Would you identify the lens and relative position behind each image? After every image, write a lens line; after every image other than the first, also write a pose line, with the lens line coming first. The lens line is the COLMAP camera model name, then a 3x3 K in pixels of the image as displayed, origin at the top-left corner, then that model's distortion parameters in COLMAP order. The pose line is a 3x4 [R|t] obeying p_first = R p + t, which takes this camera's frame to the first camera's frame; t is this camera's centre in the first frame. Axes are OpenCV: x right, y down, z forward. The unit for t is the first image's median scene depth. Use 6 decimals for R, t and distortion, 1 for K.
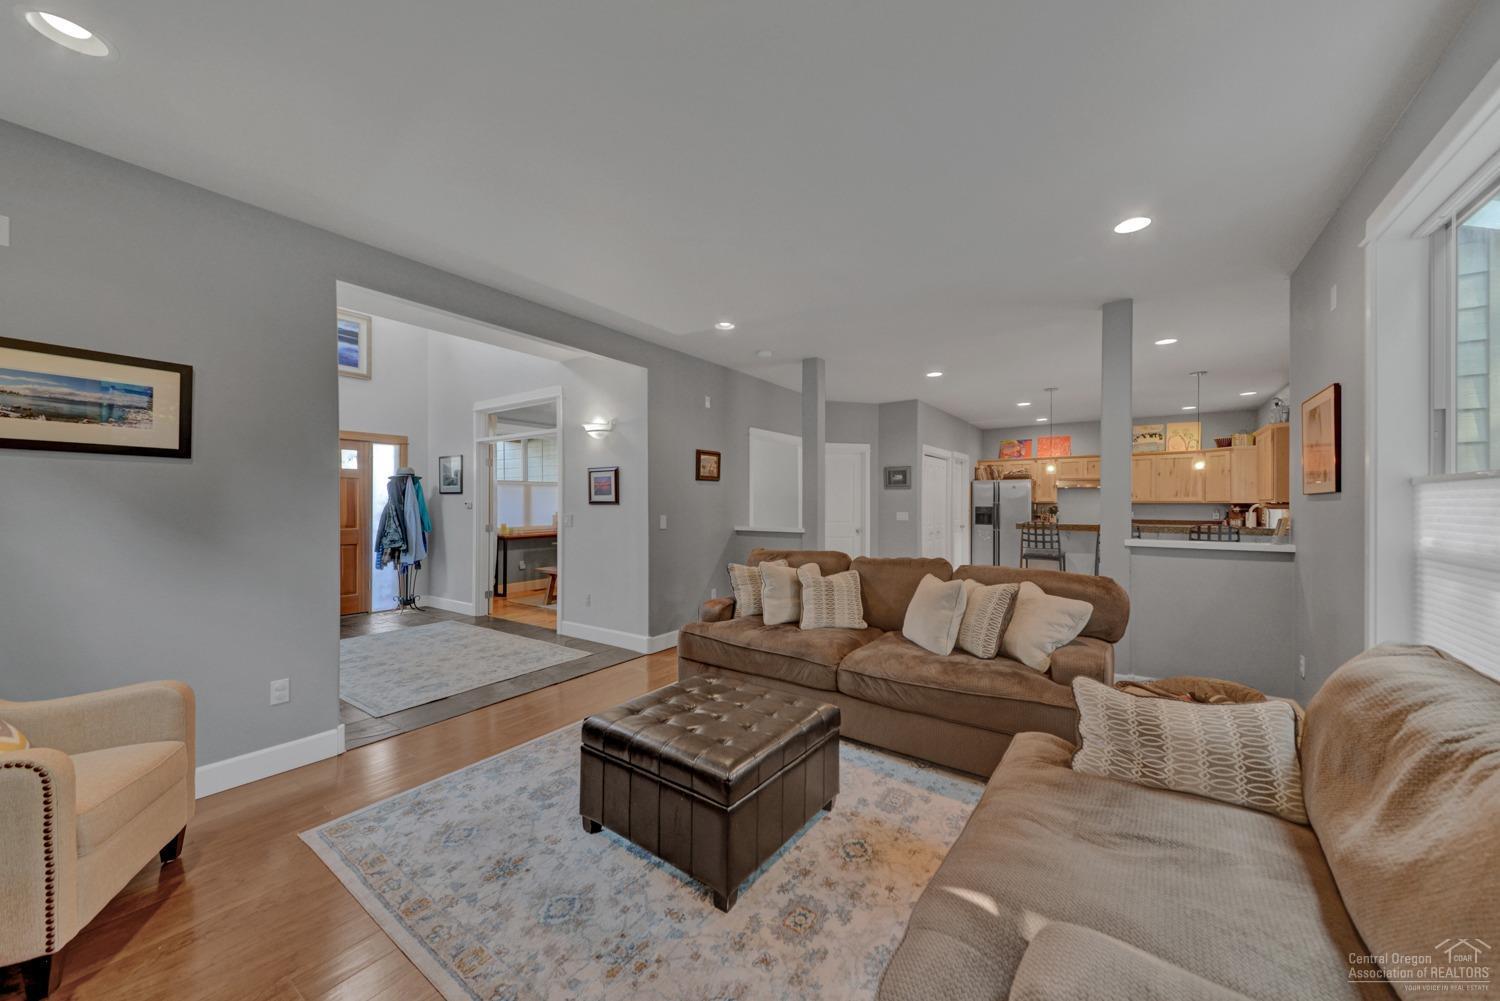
lens RADIAL K [[544.1, 0, 738.8], [0, 544.1, 504.2], [0, 0, 1]] dist [0.016089, 0.000023]
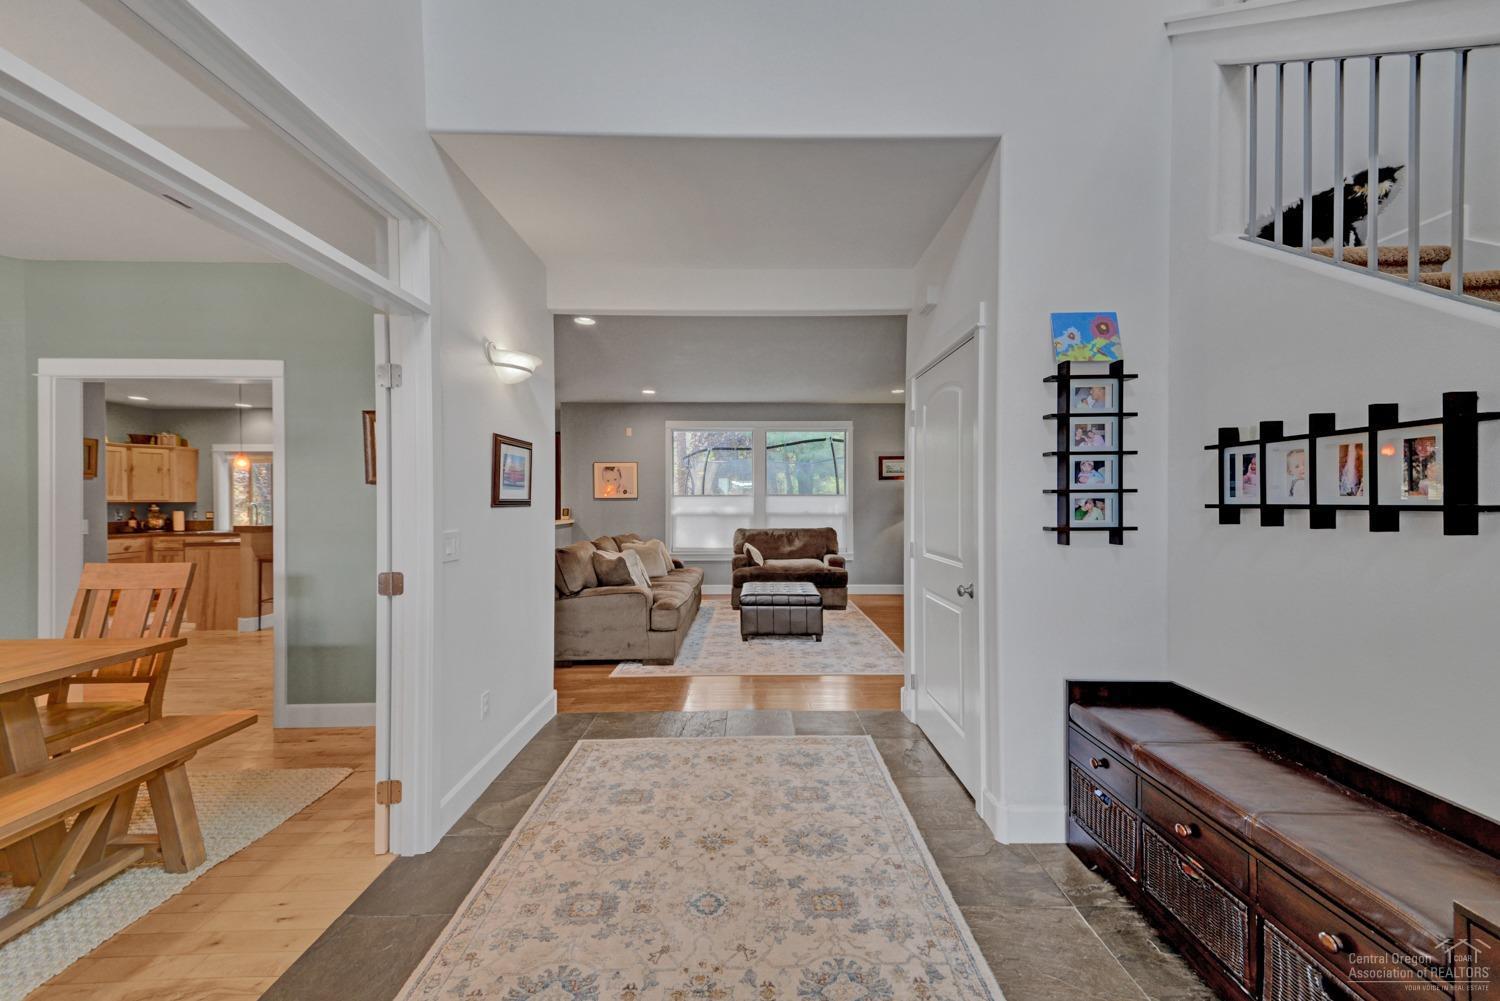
lens RADIAL K [[544.1, 0, 760.8], [0, 544.1, 507.2], [0, 0, 1]] dist [0.016089, 0.000023]
pose [[-0.598929, -0.009363, 0.800747, -0.538454], [0.002619, 0.999903, 0.013650, -0.003695], [-0.800798, 0.010272, -0.598847, 0.719845]]
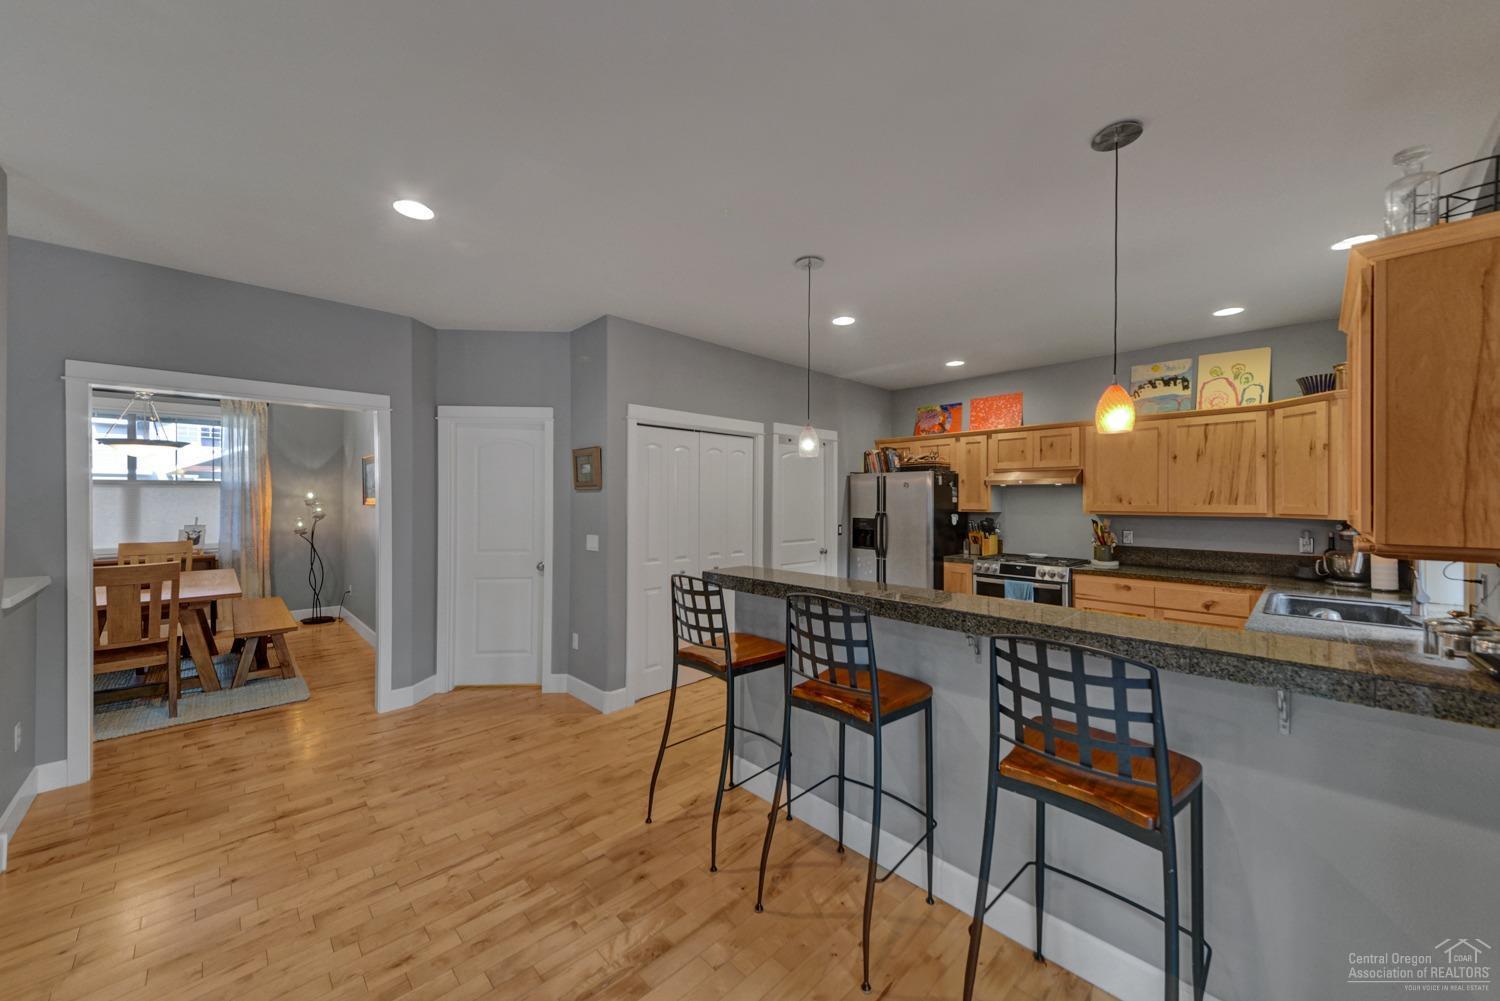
lens RADIAL K [[544.1, 0, 741.6], [0, 544.1, 500.5], [0, 0, 1]] dist [0.016089, 0.000023]
pose [[0.984838, -0.000745, -0.173473, 0.493453], [0.000305, 0.999997, -0.002561, -0.015670], [0.173474, 0.002469, 0.984835, 0.471237]]
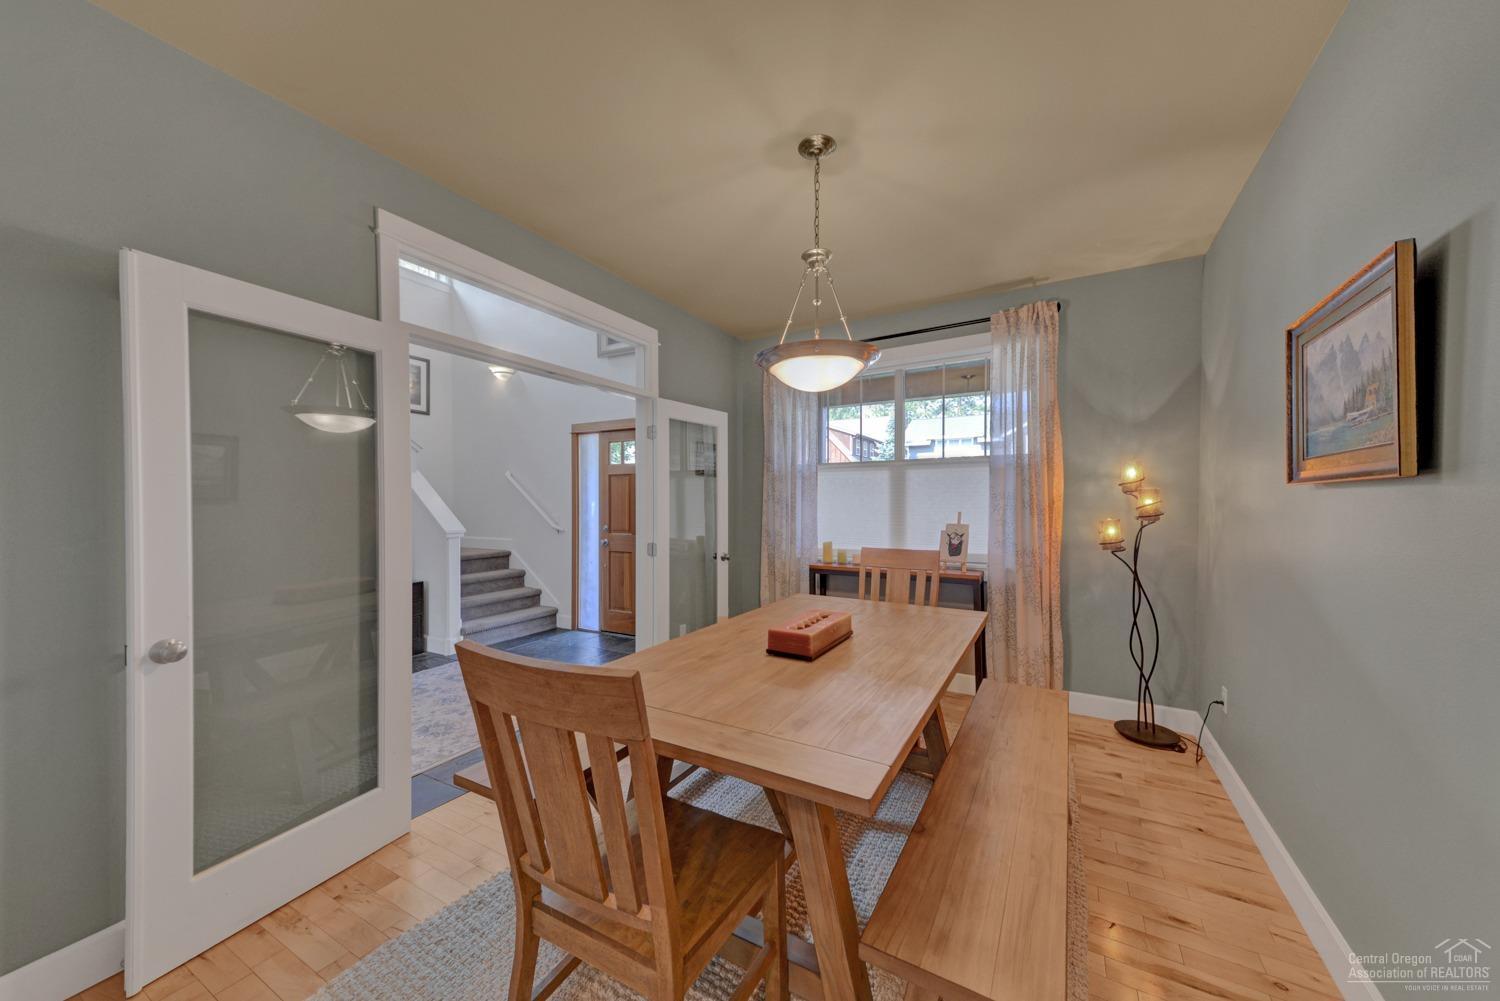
lens RADIAL K [[544.1, 0, 746.8], [0, 544.1, 497.8], [0, 0, 1]] dist [0.016089, 0.000023]
pose [[0.108868, 0.010861, -0.993997, 0.157769], [0.005661, 0.999917, 0.011545, -0.014166], [0.994040, -0.006884, 0.108797, 0.777893]]
